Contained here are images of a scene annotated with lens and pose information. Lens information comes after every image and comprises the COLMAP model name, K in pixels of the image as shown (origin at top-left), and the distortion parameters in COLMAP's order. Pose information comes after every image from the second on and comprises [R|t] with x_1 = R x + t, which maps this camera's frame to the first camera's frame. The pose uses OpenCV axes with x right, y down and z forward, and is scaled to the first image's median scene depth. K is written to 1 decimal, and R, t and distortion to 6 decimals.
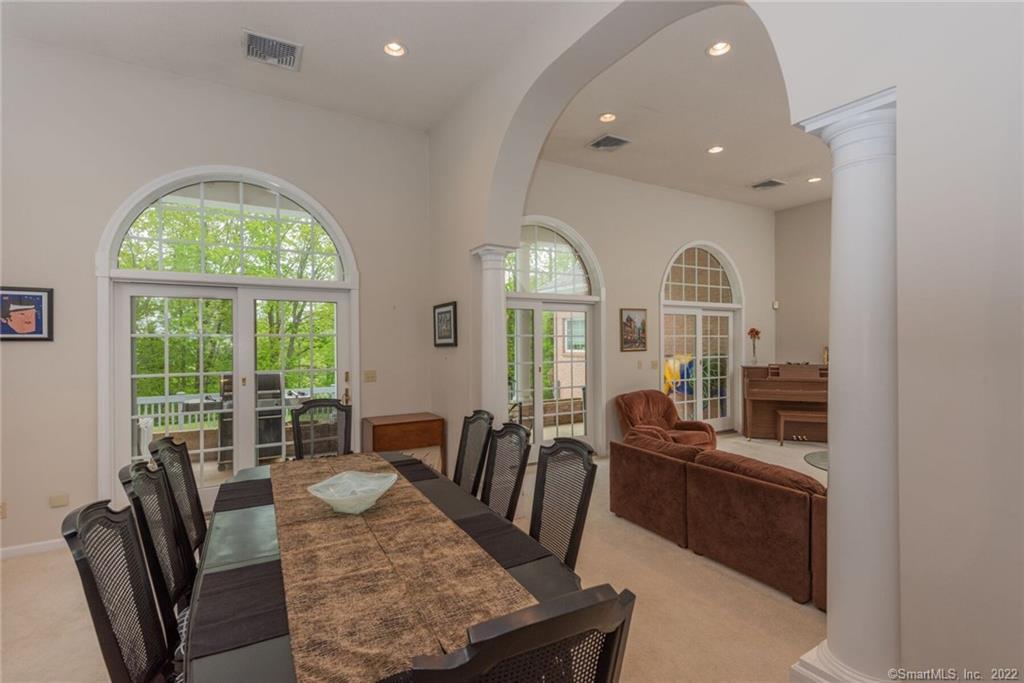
lens RADIAL K [[466.0, 0, 508.3], [0, 466.0, 334.8], [0, 0, 1]] dist [0.000153, -0.000214]
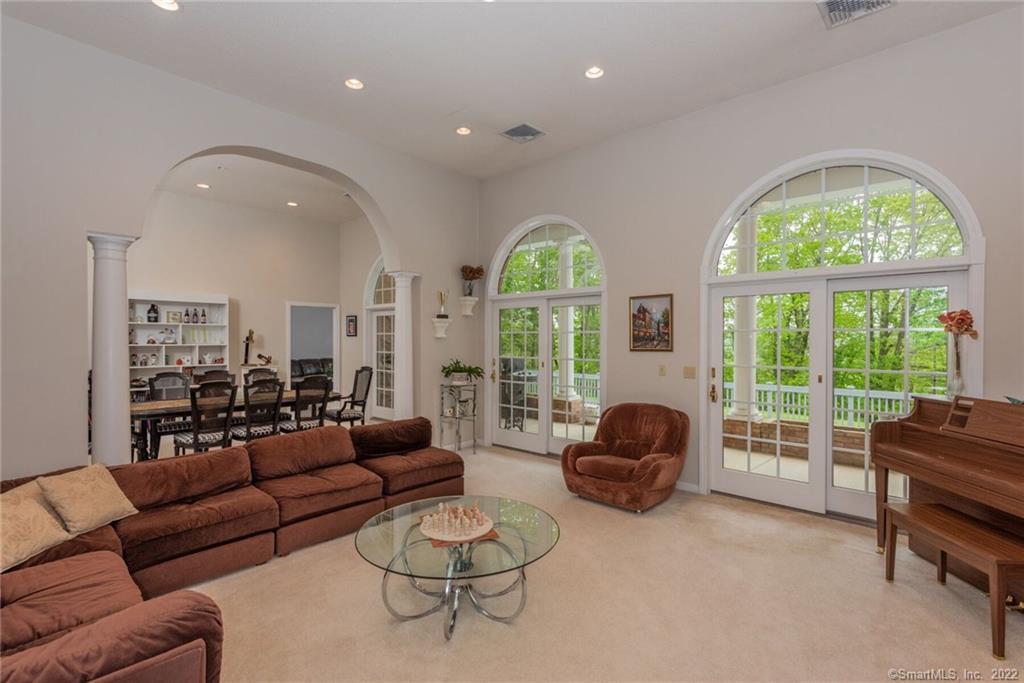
lens RADIAL K [[466.0, 0, 508.4], [0, 466.0, 342.9], [0, 0, 1]] dist [0.000153, -0.000214]
pose [[0.312997, 0.016787, -0.949606, 0.907255], [0.012927, 0.999676, 0.021933, 0.001473], [0.949666, -0.019140, 0.312679, 0.533315]]
